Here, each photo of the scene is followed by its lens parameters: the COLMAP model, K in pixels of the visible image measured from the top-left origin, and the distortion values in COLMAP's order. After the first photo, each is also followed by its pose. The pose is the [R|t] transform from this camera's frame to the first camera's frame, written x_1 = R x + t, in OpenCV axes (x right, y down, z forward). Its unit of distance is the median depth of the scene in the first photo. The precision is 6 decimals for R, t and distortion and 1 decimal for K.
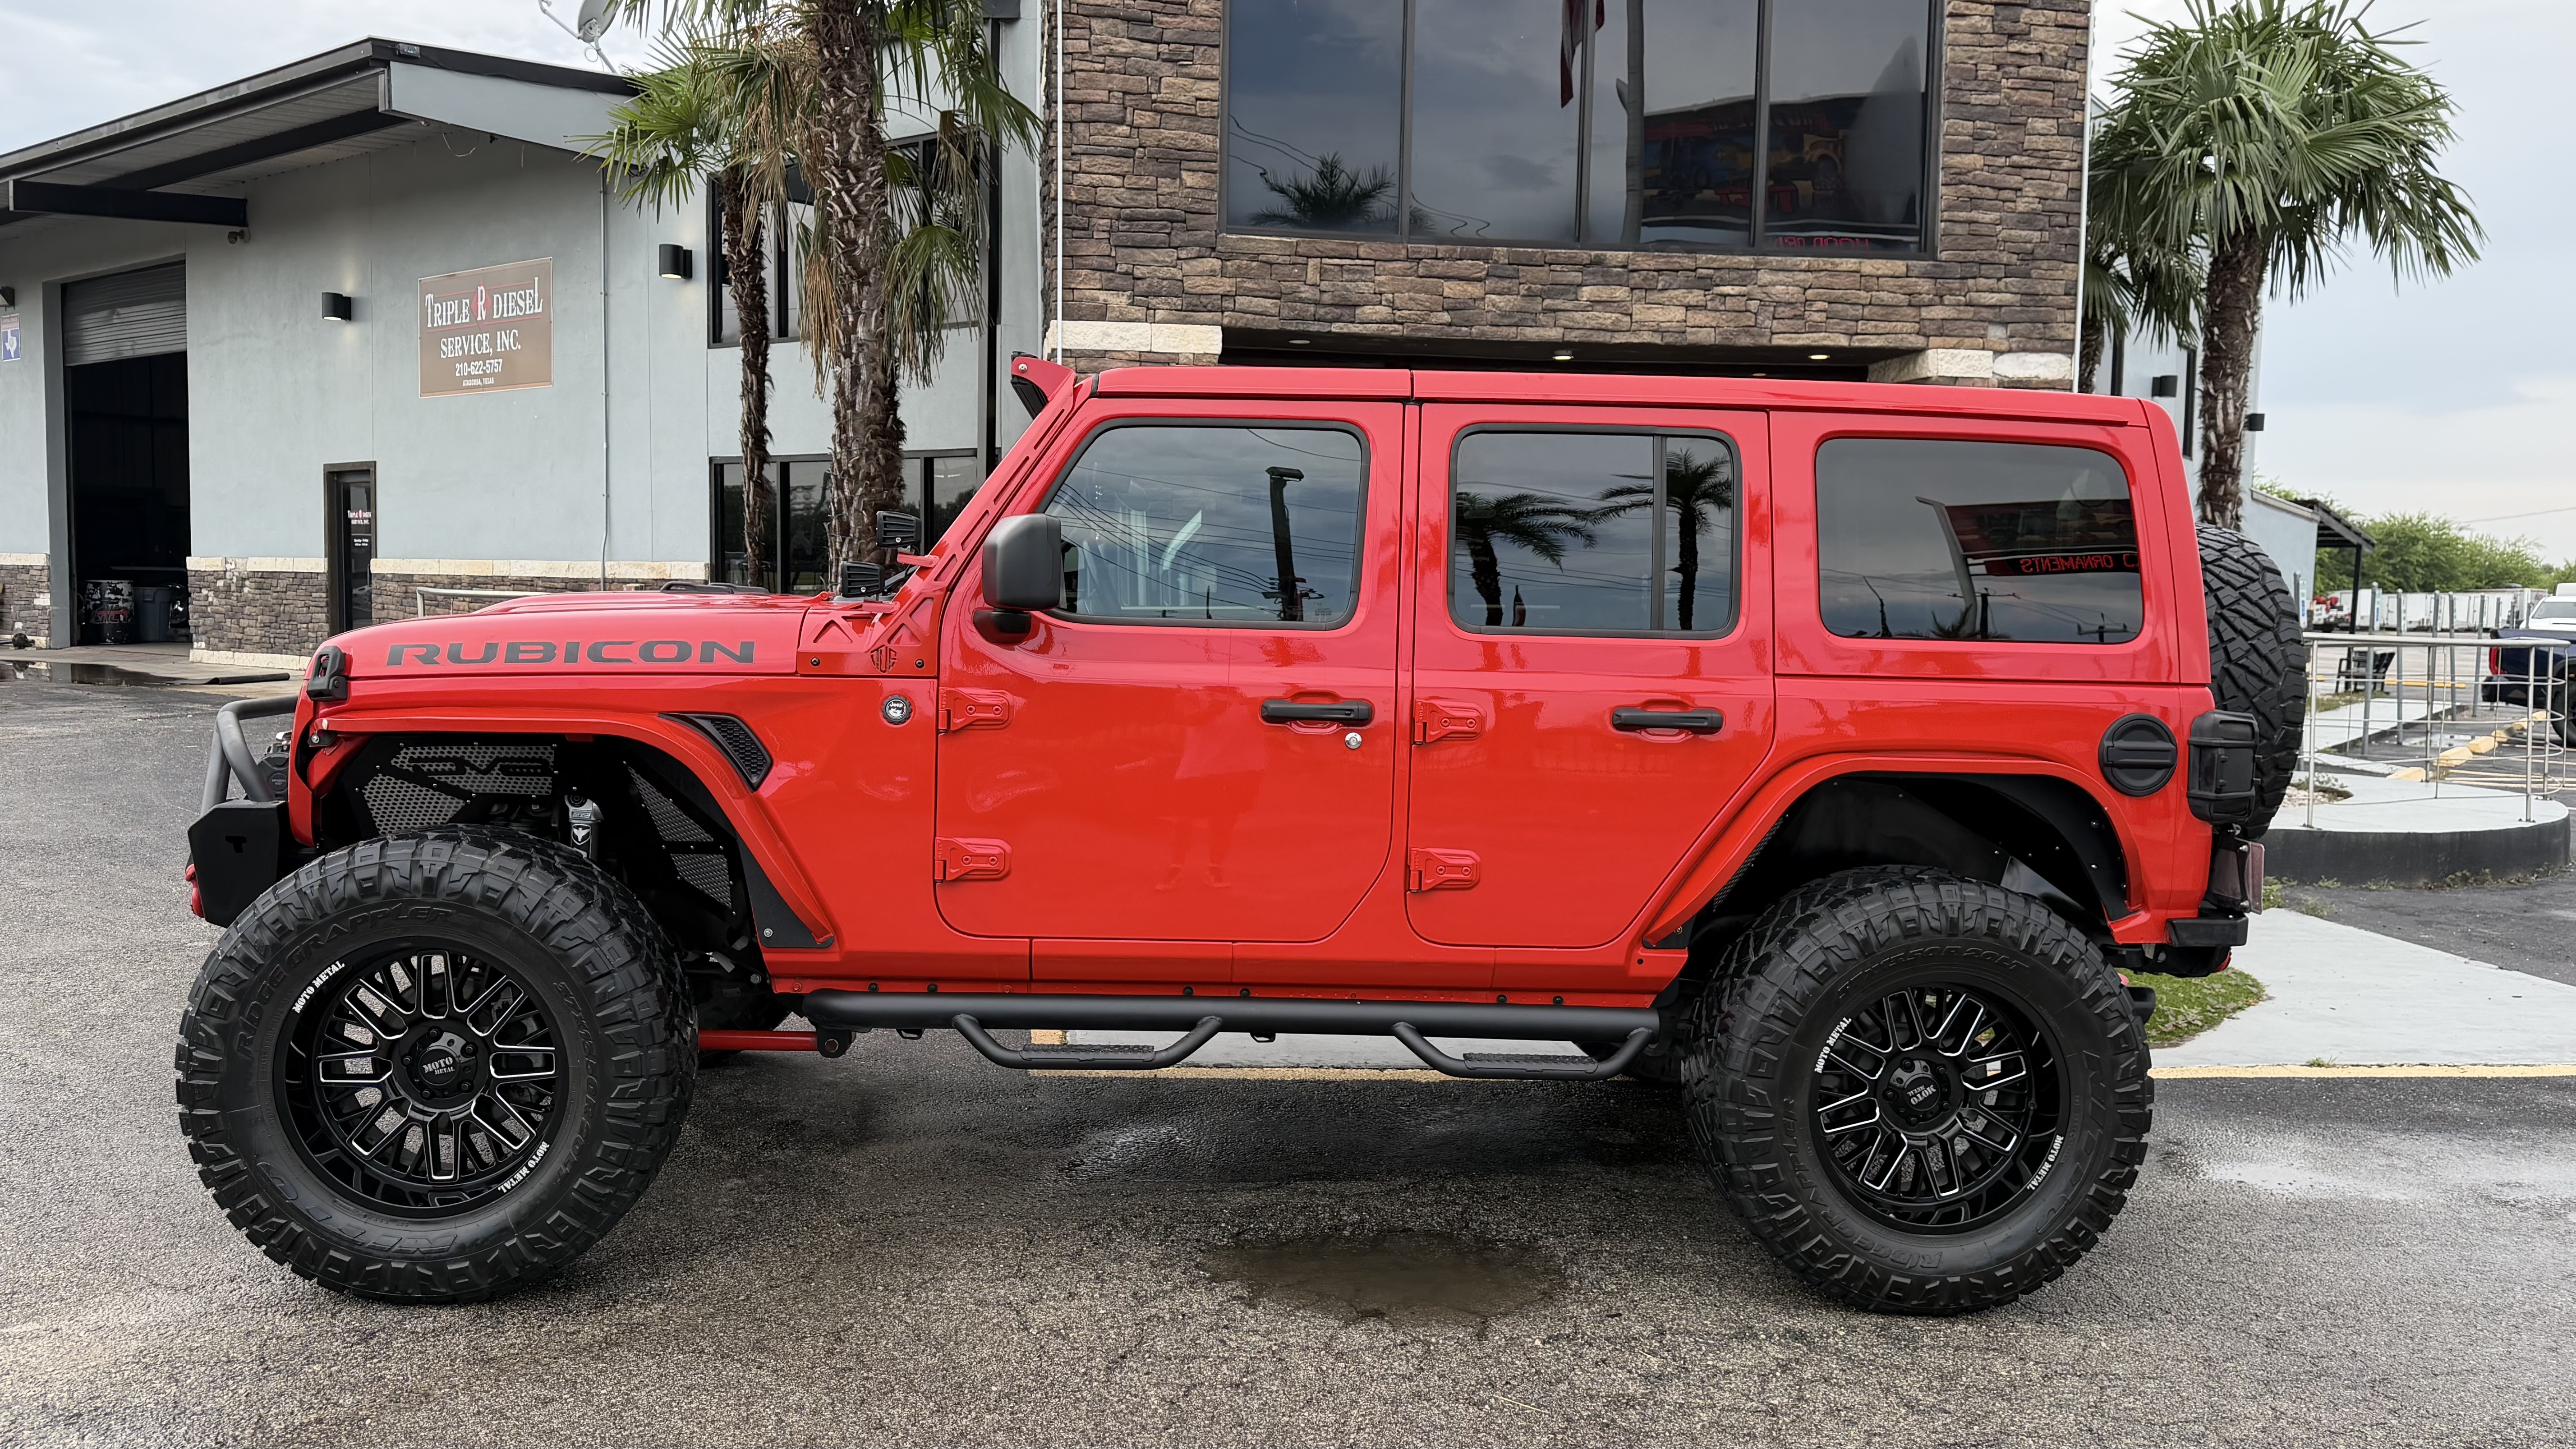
lens RADIAL K [[1871.1, 0, 1275.8], [0, 1871.1, 739.6], [0, 0, 1]] dist [0.185096, -0.405515]
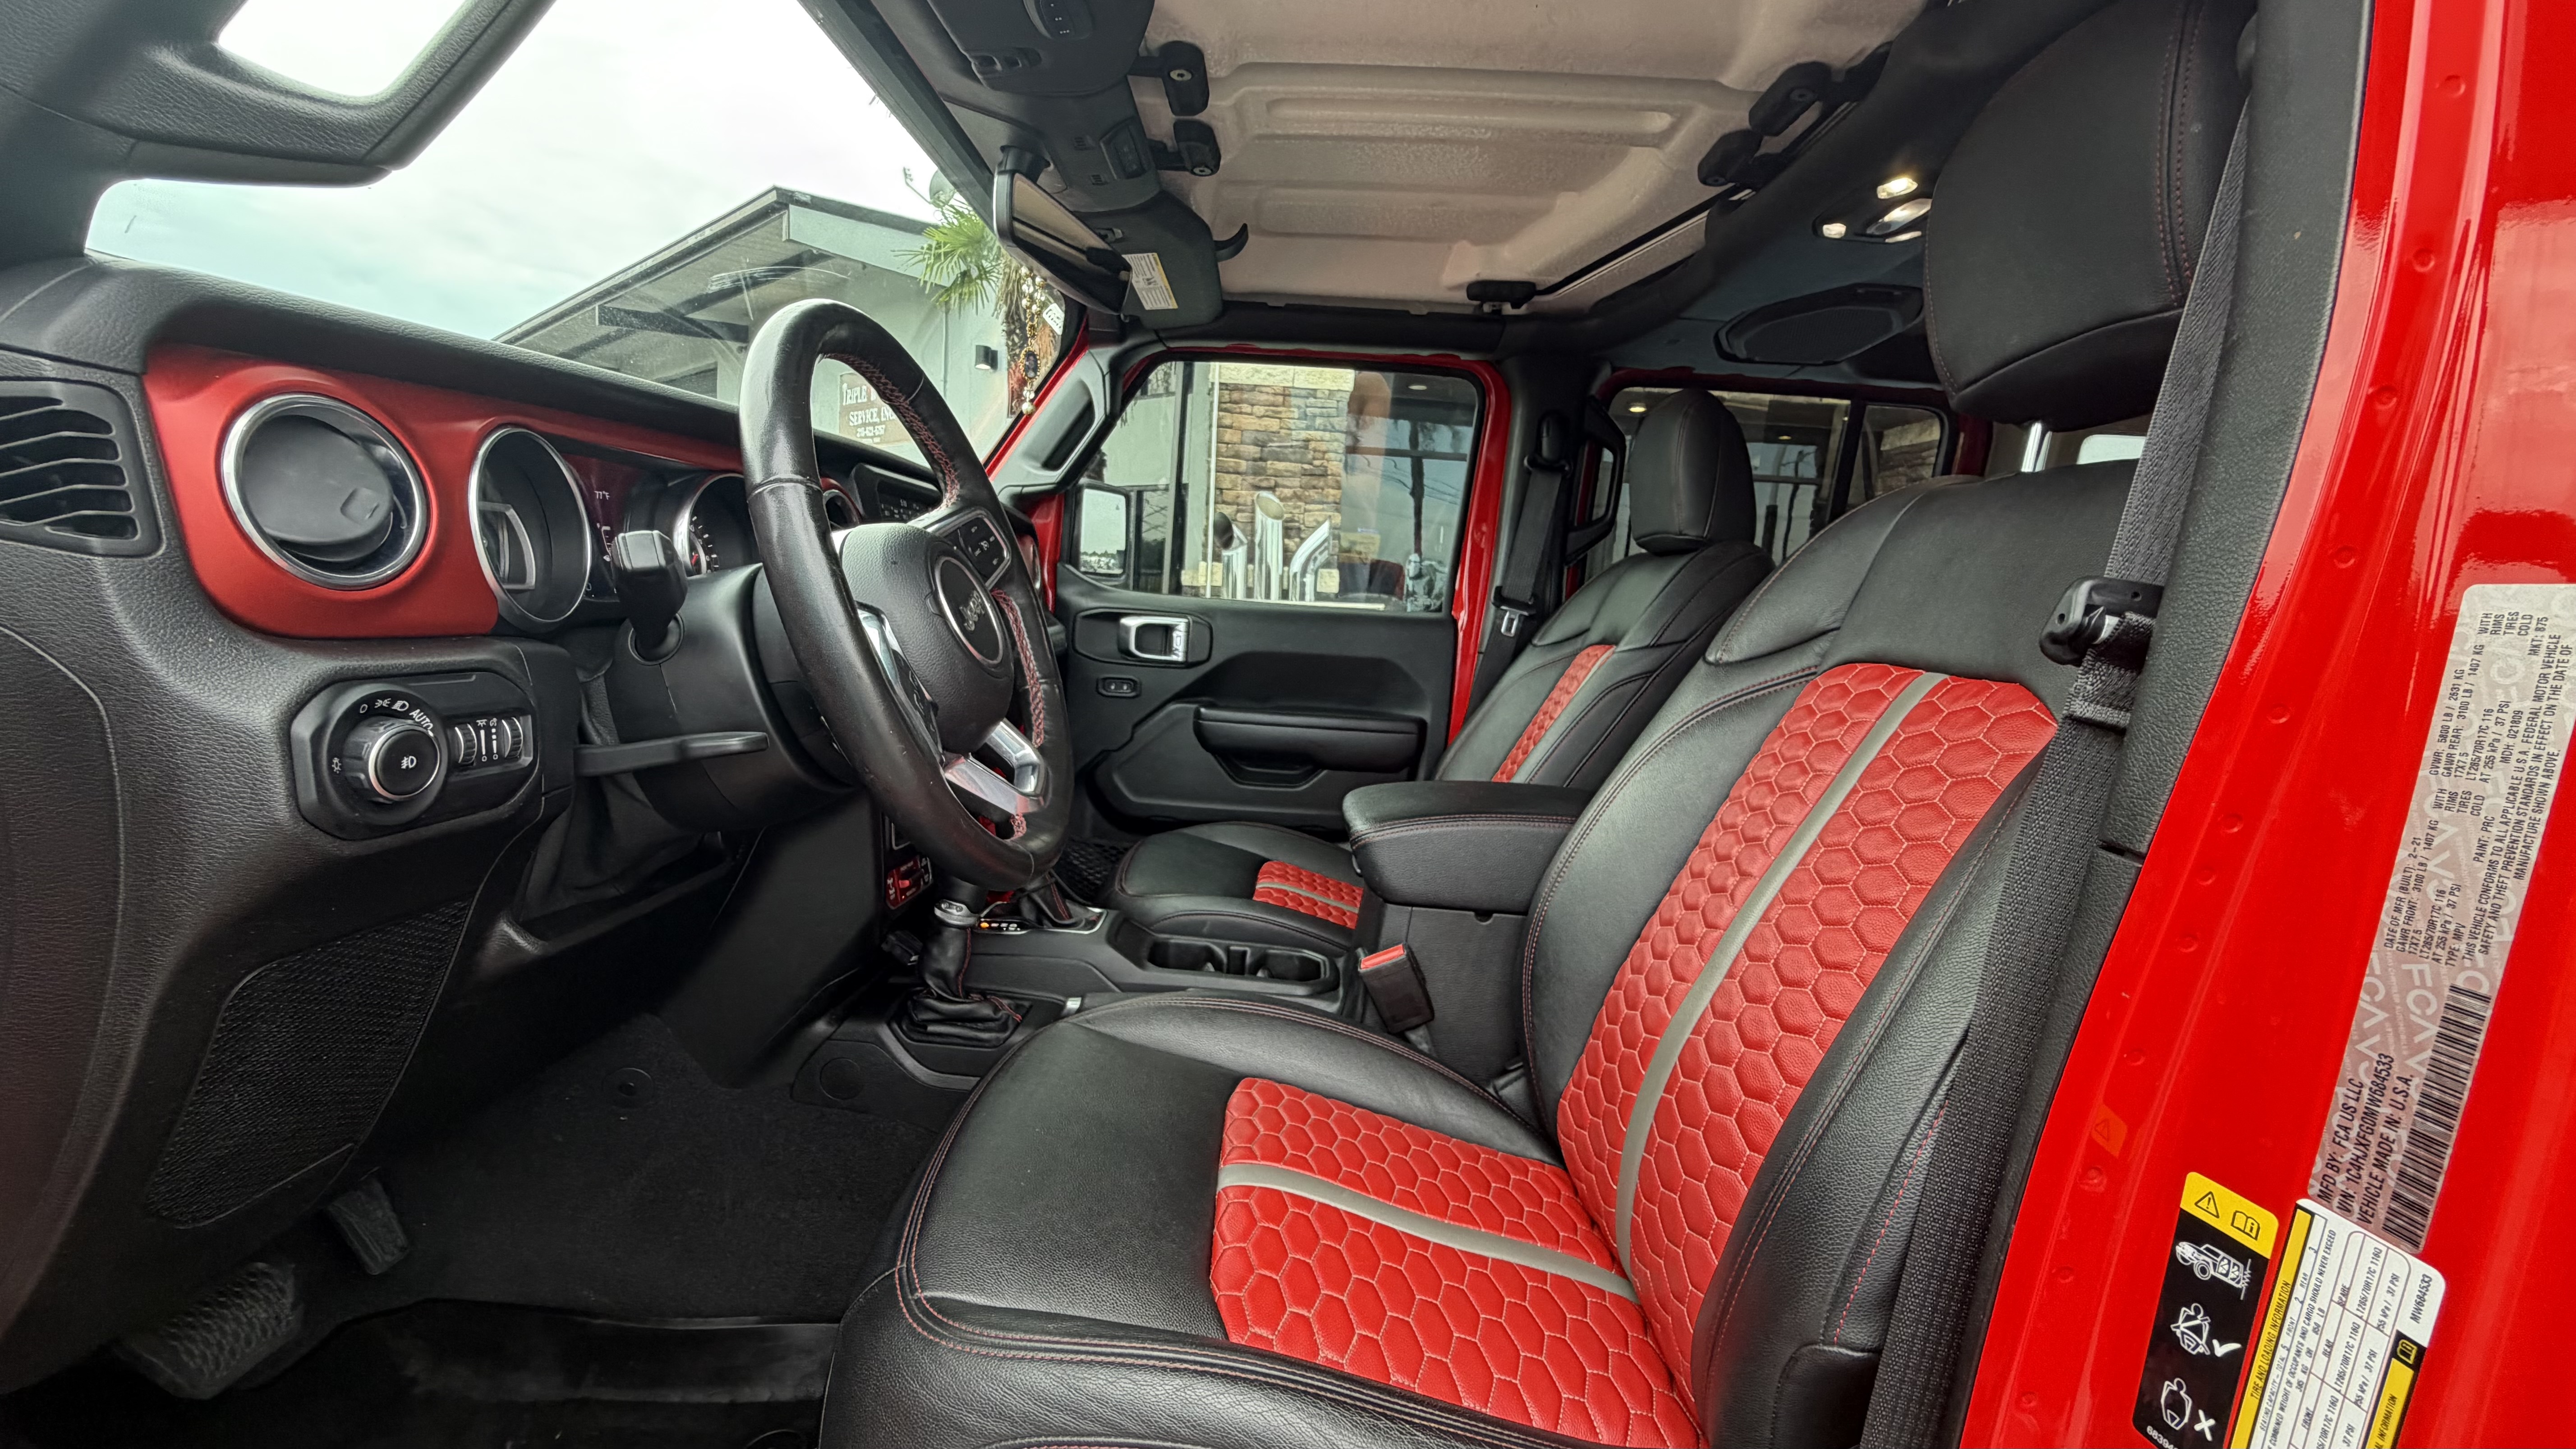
lens RADIAL K [[1034.0, 0, 1280.3], [0, 1034.0, 723.0], [0, 0, 1]] dist [-0.000642, 0.000545]
pose [[0.994466, 0.053343, -0.090504, -0.004106], [-0.049770, 0.997907, 0.041288, -0.020978], [0.092517, -0.036555, 0.995040, 0.338786]]
